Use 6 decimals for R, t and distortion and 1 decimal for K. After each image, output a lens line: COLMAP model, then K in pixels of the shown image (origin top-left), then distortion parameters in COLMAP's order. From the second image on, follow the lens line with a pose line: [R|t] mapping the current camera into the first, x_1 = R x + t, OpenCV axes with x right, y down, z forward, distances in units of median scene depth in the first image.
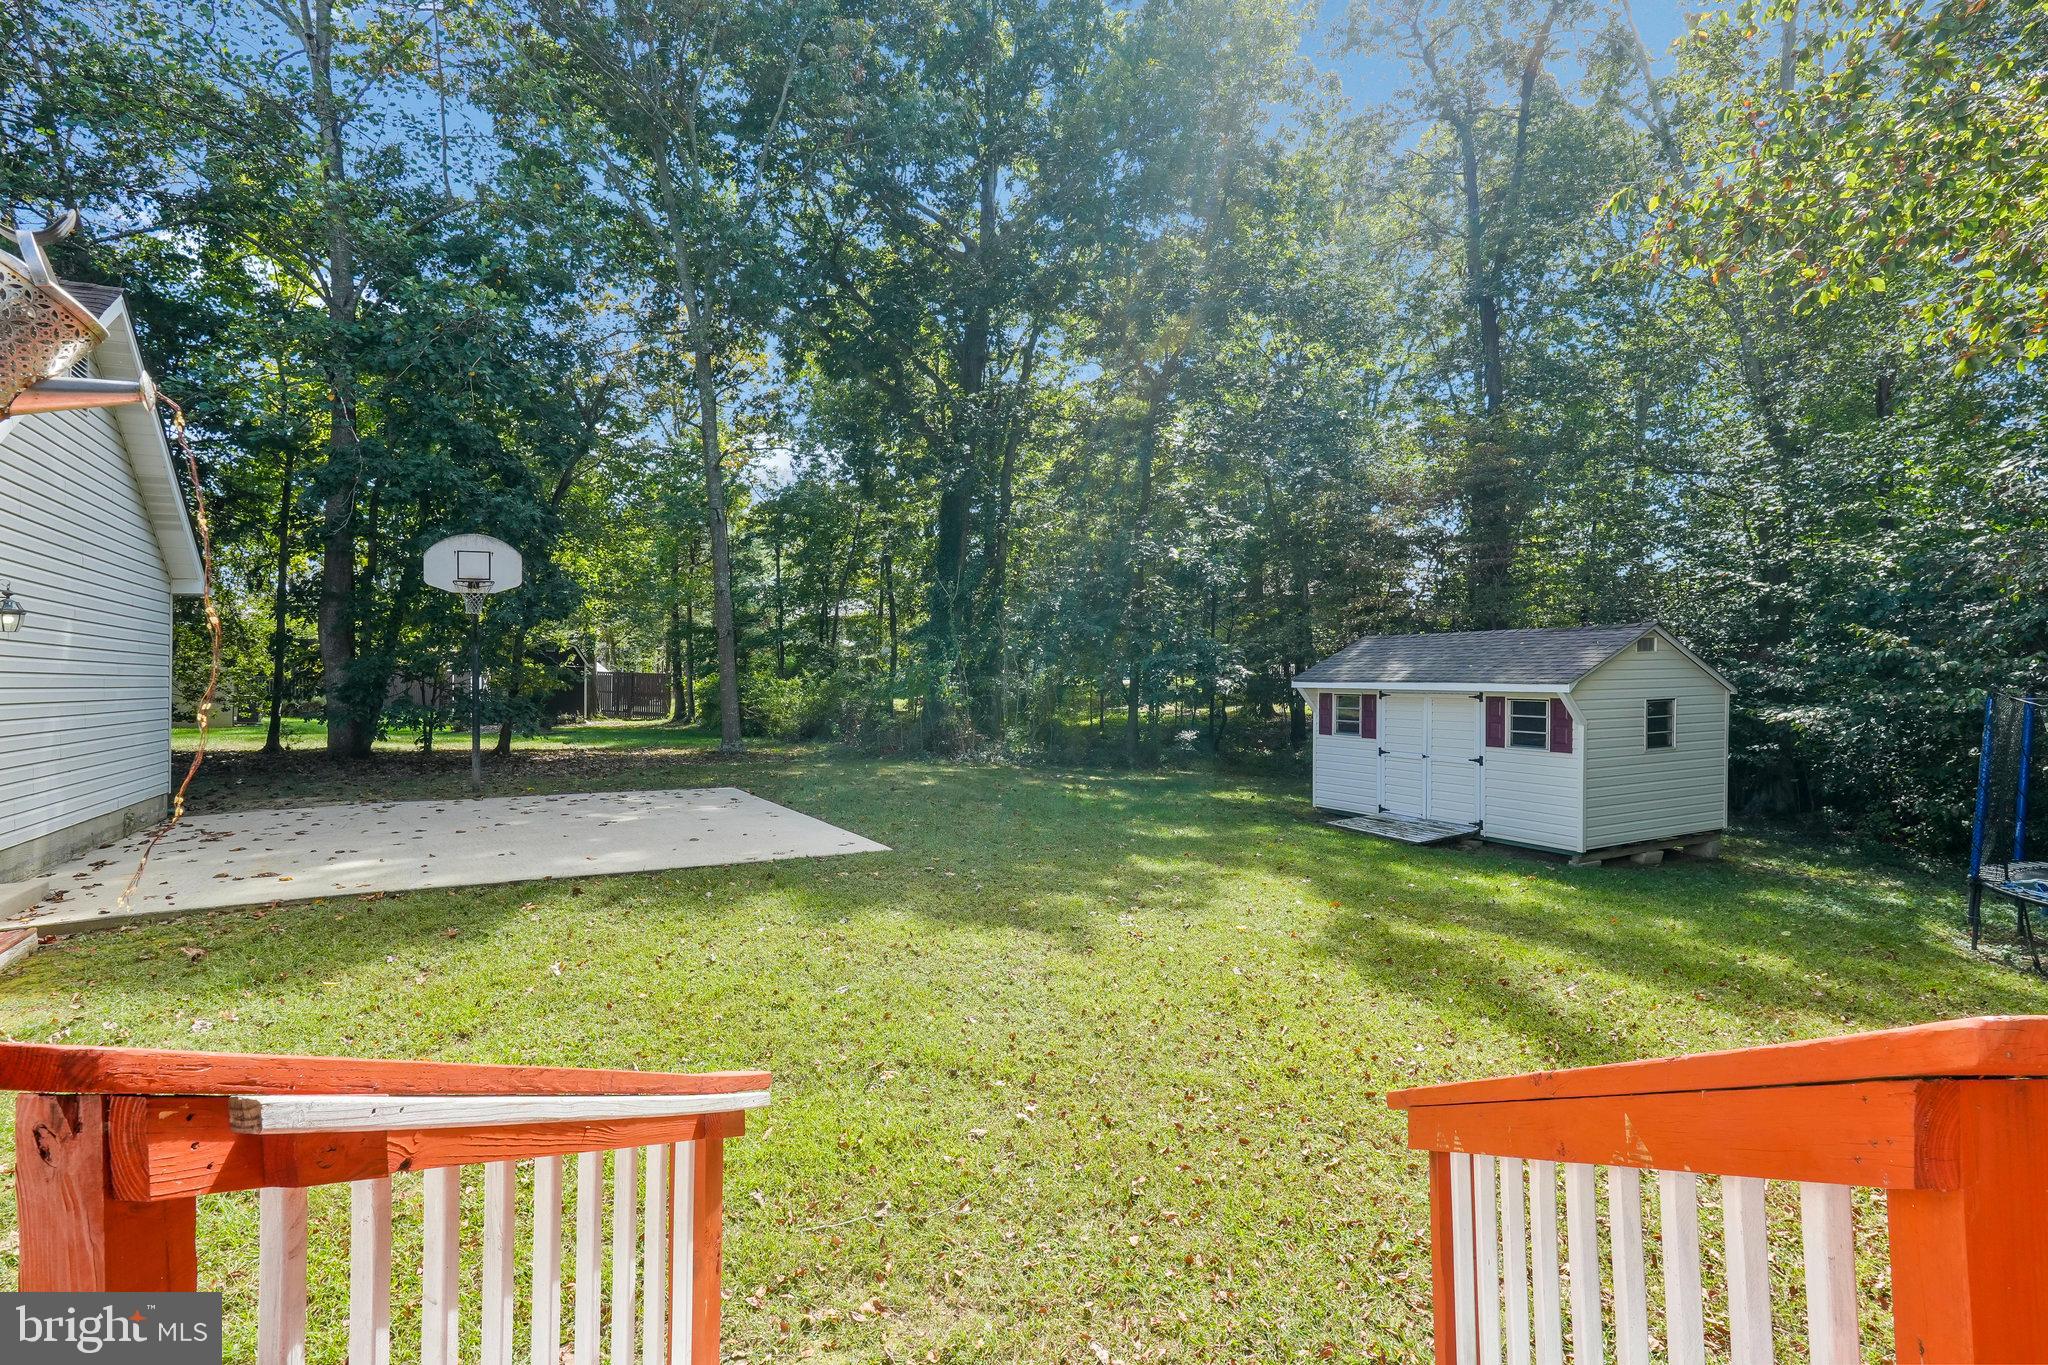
lens RADIAL K [[883.4, 0, 1138.6], [0, 883.4, 621.5], [0, 0, 1]] dist [0.001354, 0.000080]
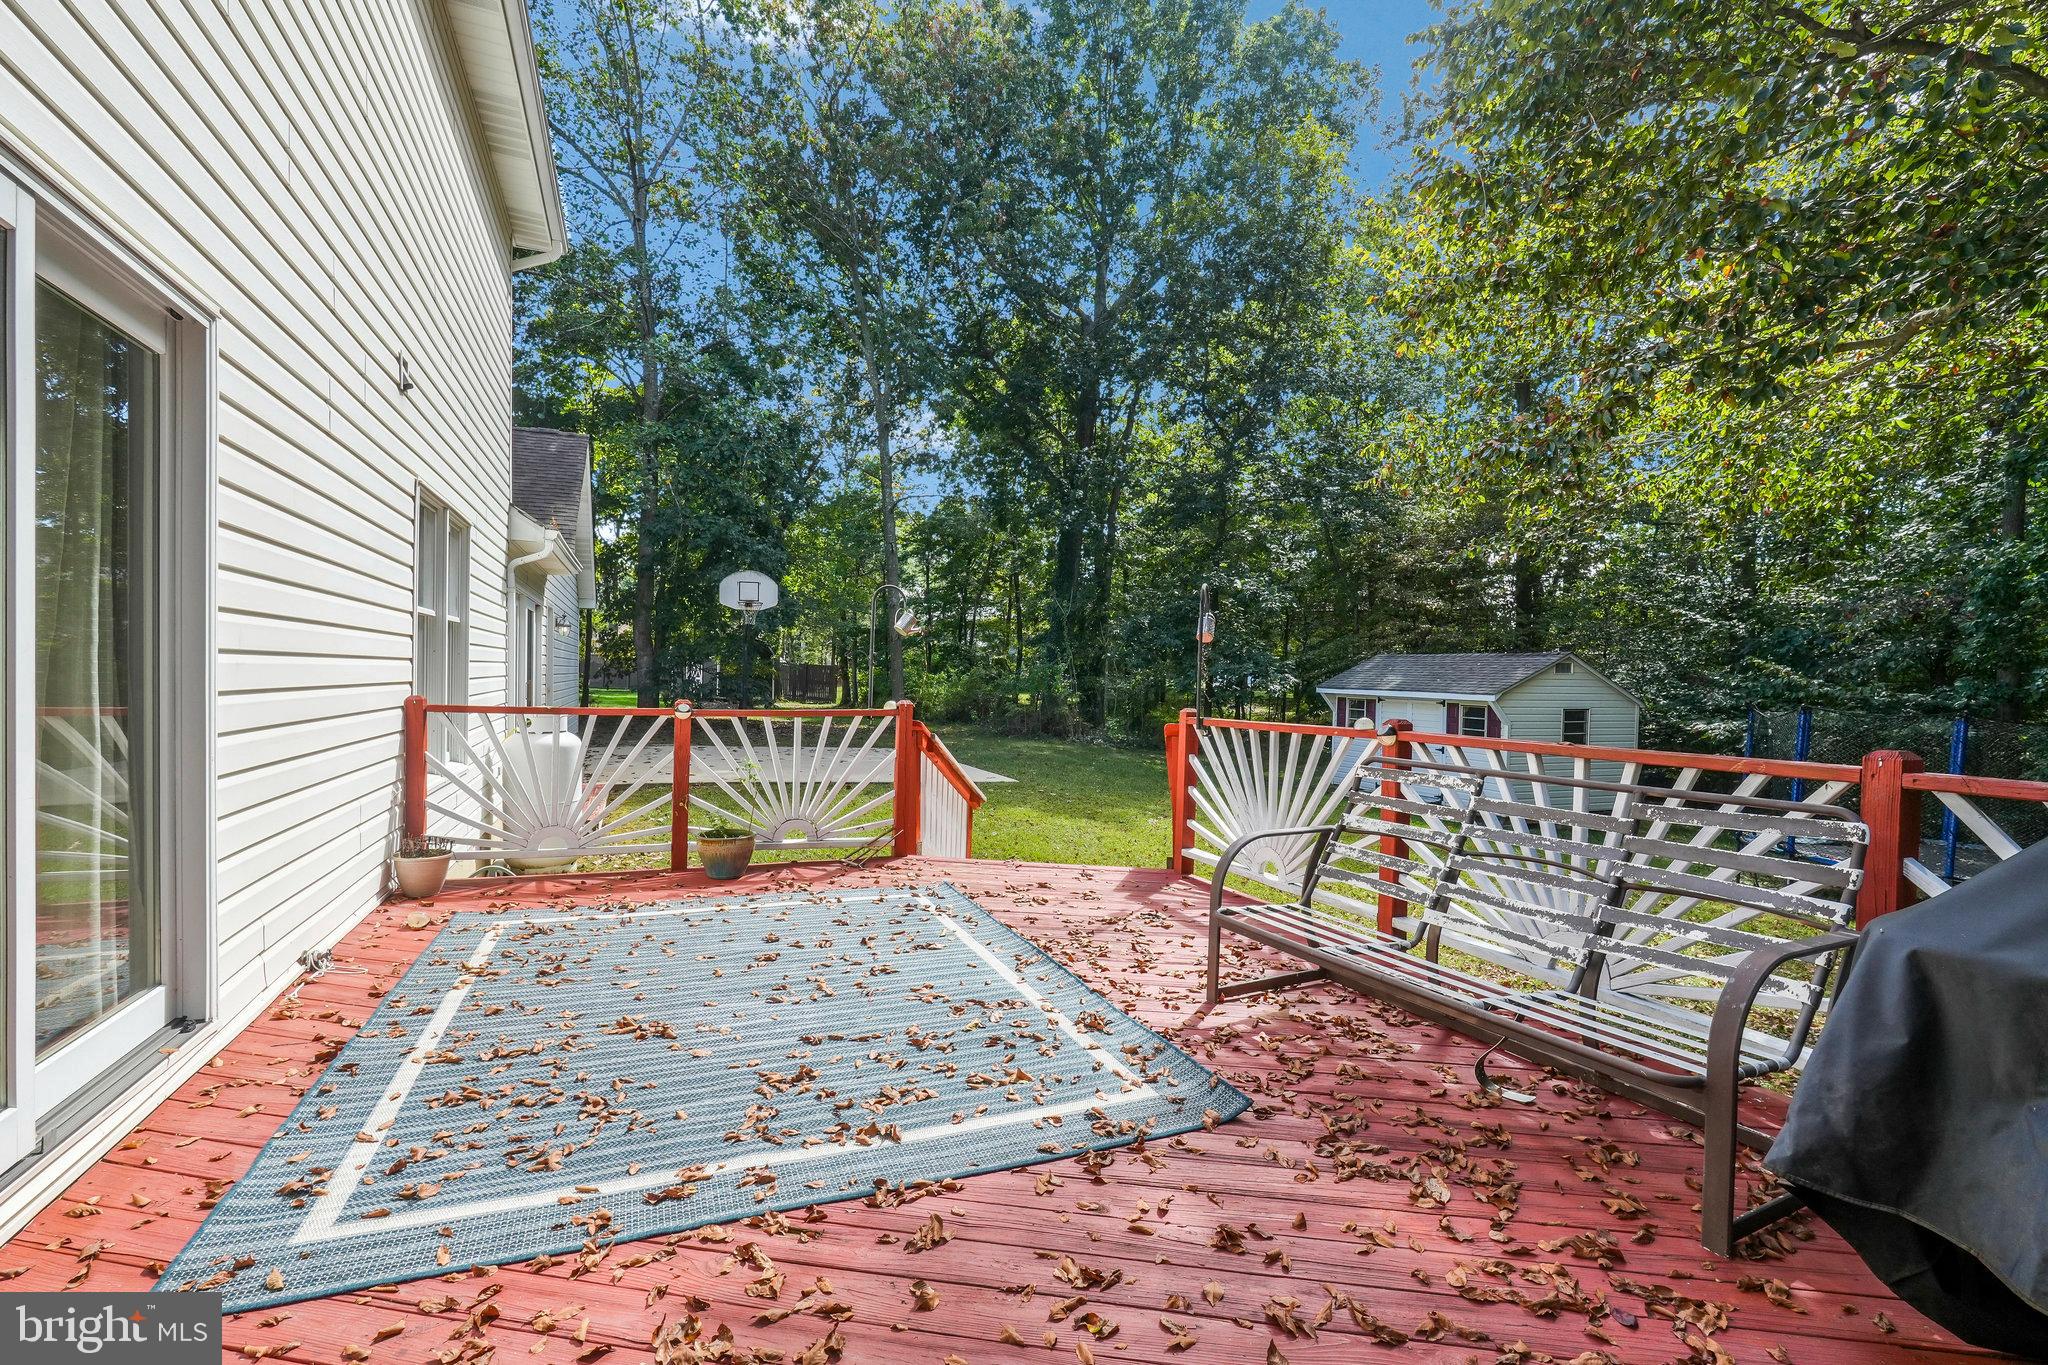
lens RADIAL K [[936.5, 0, 1022.9], [0, 936.5, 681.1], [0, 0, 1]] dist [0.000263, -0.000064]
pose [[0.964964, 0.031513, -0.260483, 0.071040], [-0.014220, 0.997583, 0.068011, -0.018101], [0.261996, -0.061924, 0.963080, -0.272084]]
